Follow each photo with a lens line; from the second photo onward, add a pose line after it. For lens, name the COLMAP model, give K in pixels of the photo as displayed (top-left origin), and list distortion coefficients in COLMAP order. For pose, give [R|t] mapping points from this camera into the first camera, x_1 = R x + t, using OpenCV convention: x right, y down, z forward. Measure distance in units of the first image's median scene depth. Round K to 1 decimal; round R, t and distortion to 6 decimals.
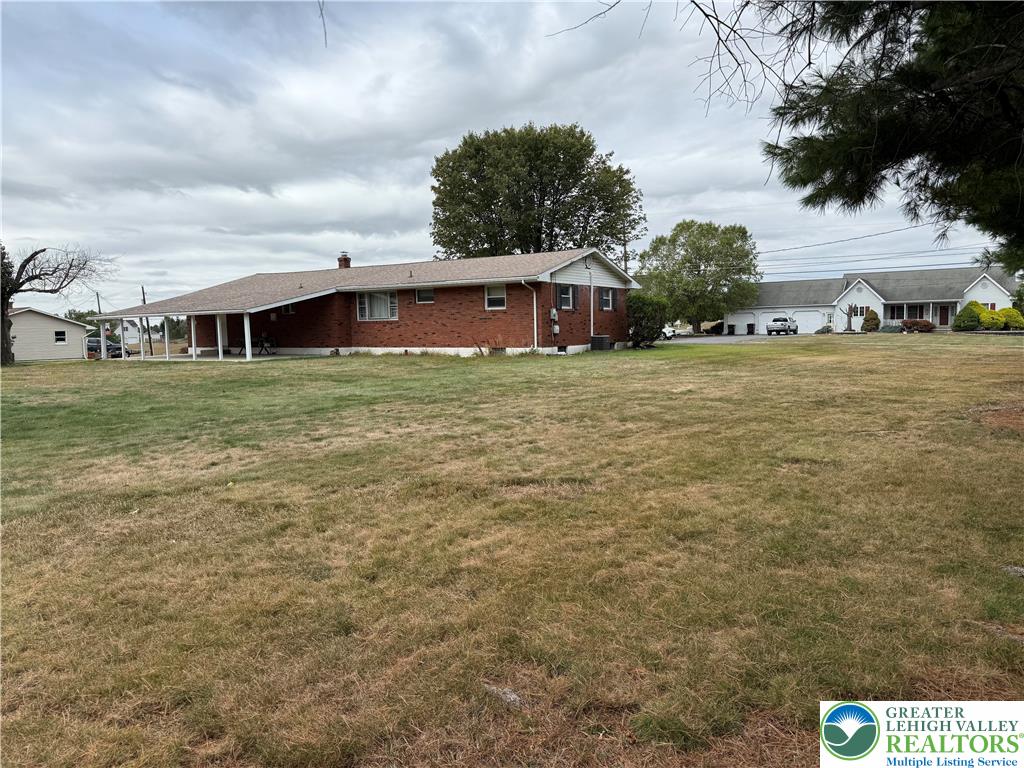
lens RADIAL K [[709.1, 0, 512.0], [0, 709.1, 384.0], [0, 0, 1]] dist [0.147310, -0.260918]
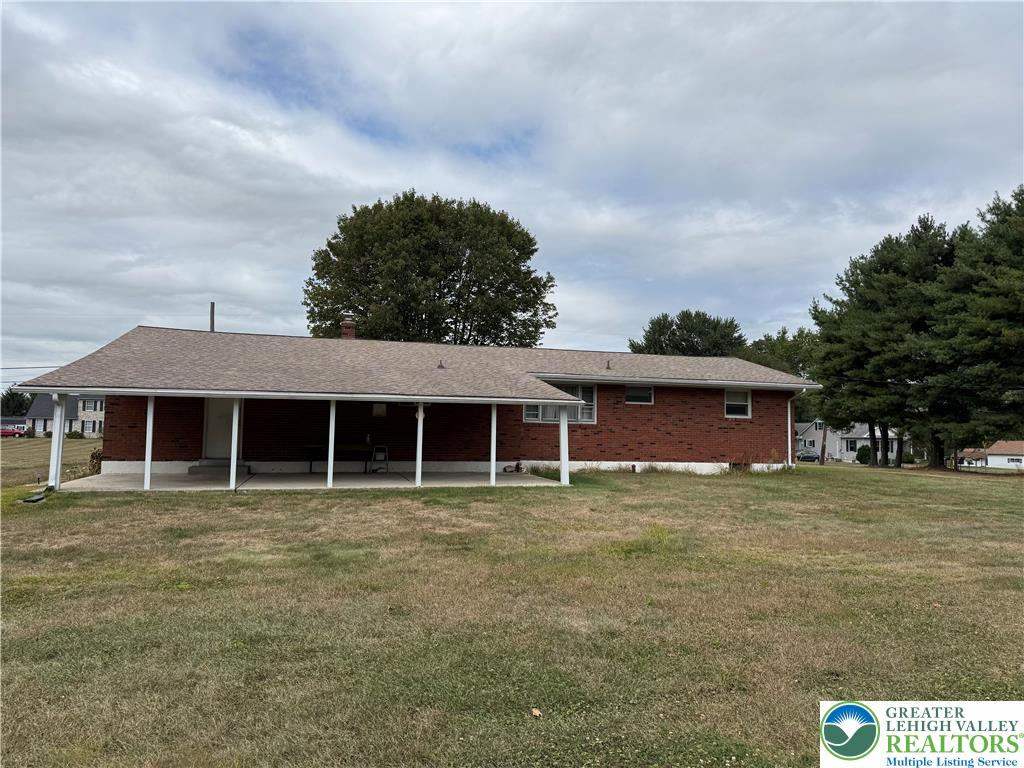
lens RADIAL K [[709.1, 0, 512.0], [0, 709.1, 384.0], [0, 0, 1]] dist [0.147310, -0.260918]
pose [[0.678106, 0.084659, 0.730072, -0.796207], [0.029968, 0.989333, -0.142557, -0.029229], [-0.734353, 0.118547, 0.668336, 0.589200]]
